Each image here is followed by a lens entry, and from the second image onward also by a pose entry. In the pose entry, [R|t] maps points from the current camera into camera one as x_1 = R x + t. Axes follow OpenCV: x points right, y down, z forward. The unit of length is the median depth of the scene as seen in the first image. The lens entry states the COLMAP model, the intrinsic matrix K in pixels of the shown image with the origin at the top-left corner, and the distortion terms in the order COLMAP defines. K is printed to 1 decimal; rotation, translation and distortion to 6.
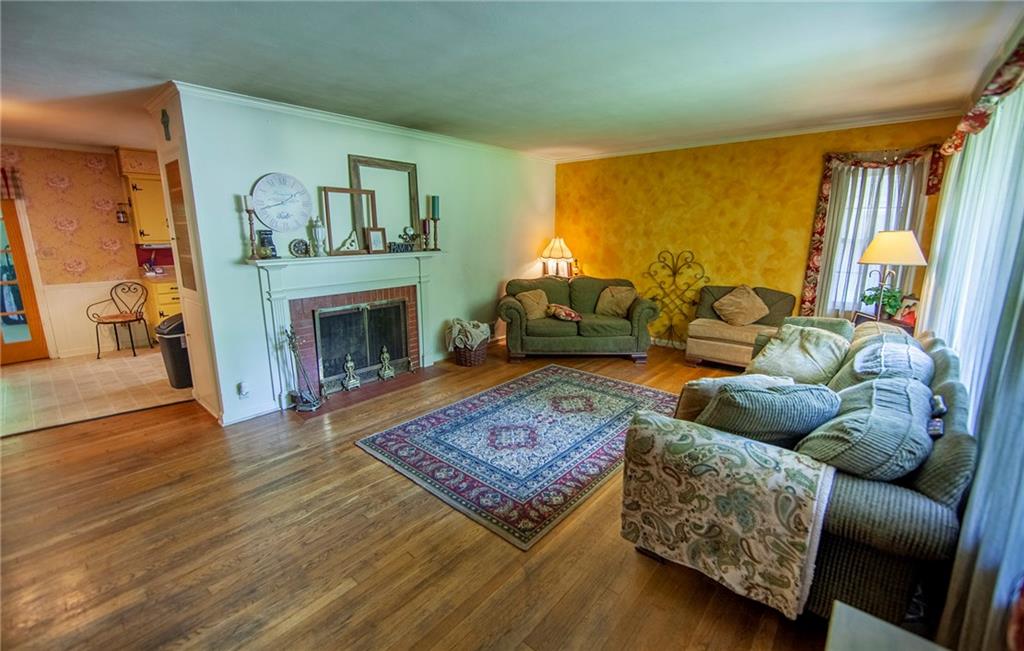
lens RADIAL K [[429.1, 0, 512.0], [0, 429.1, 325.5], [0, 0, 1]] dist [-0.010598, -0.000024]
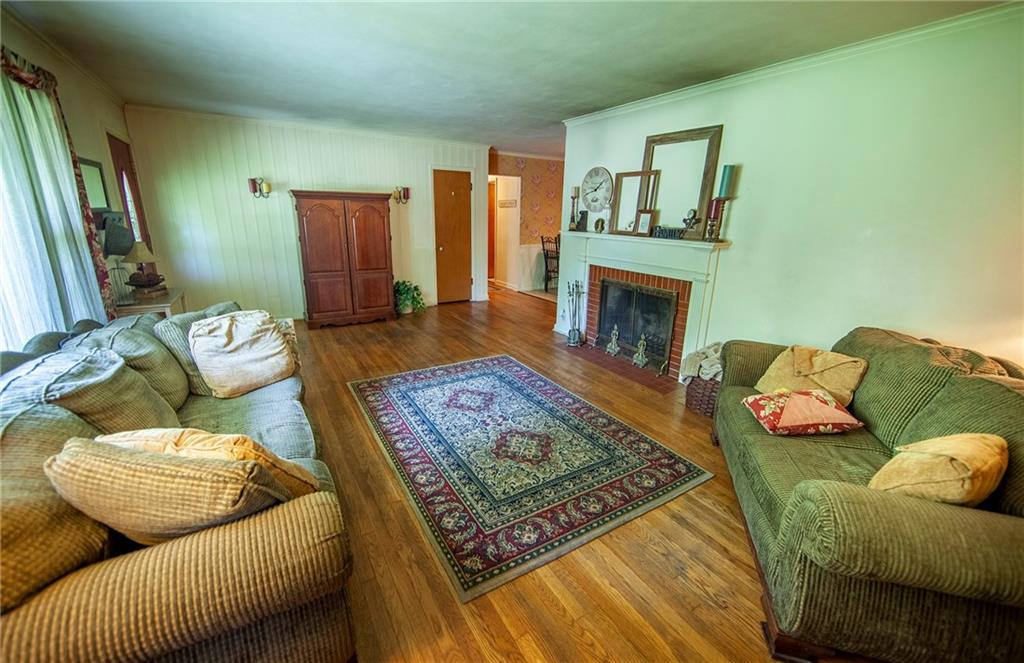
lens RADIAL K [[403.3, 0, 512.0], [0, 403.3, 331.5], [0, 0, 1]] dist [-0.011387, -0.000055]
pose [[-0.294657, 0.270656, -0.916473, 0.639449], [-0.225835, 0.912163, 0.341991, -0.204059], [0.928534, 0.307742, -0.207652, 0.923667]]
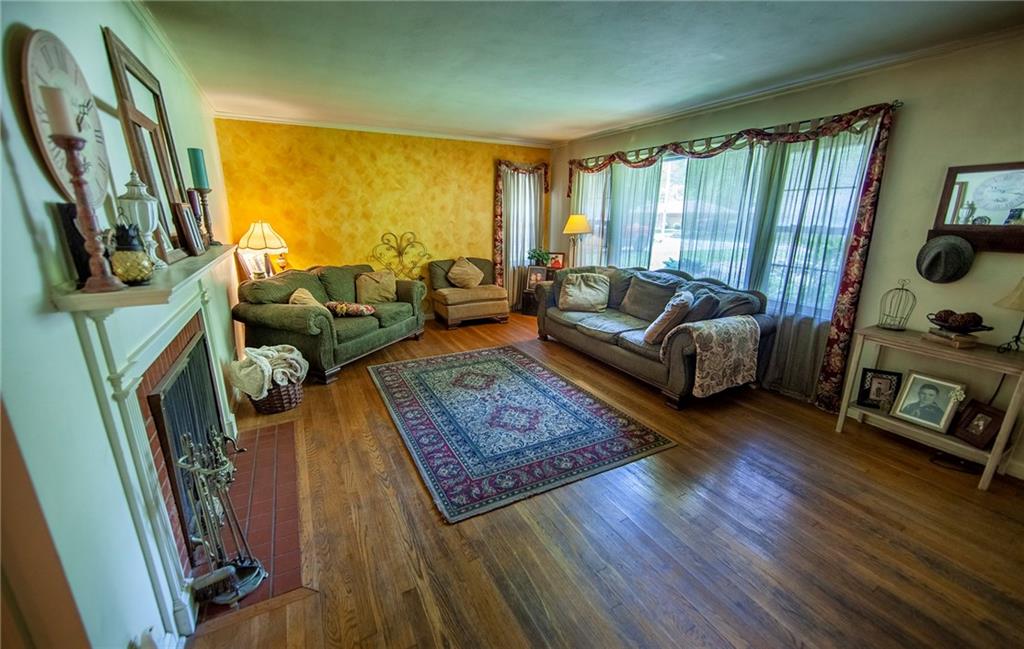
lens RADIAL K [[408.8, 0, 514.3], [0, 408.8, 336.7], [0, 0, 1]] dist [-0.011867, 0.000119]
pose [[0.352776, -0.263551, 0.897825, -0.603334], [0.194931, 0.959162, 0.204963, -0.092963], [-0.915178, 0.102708, 0.389744, 0.441225]]
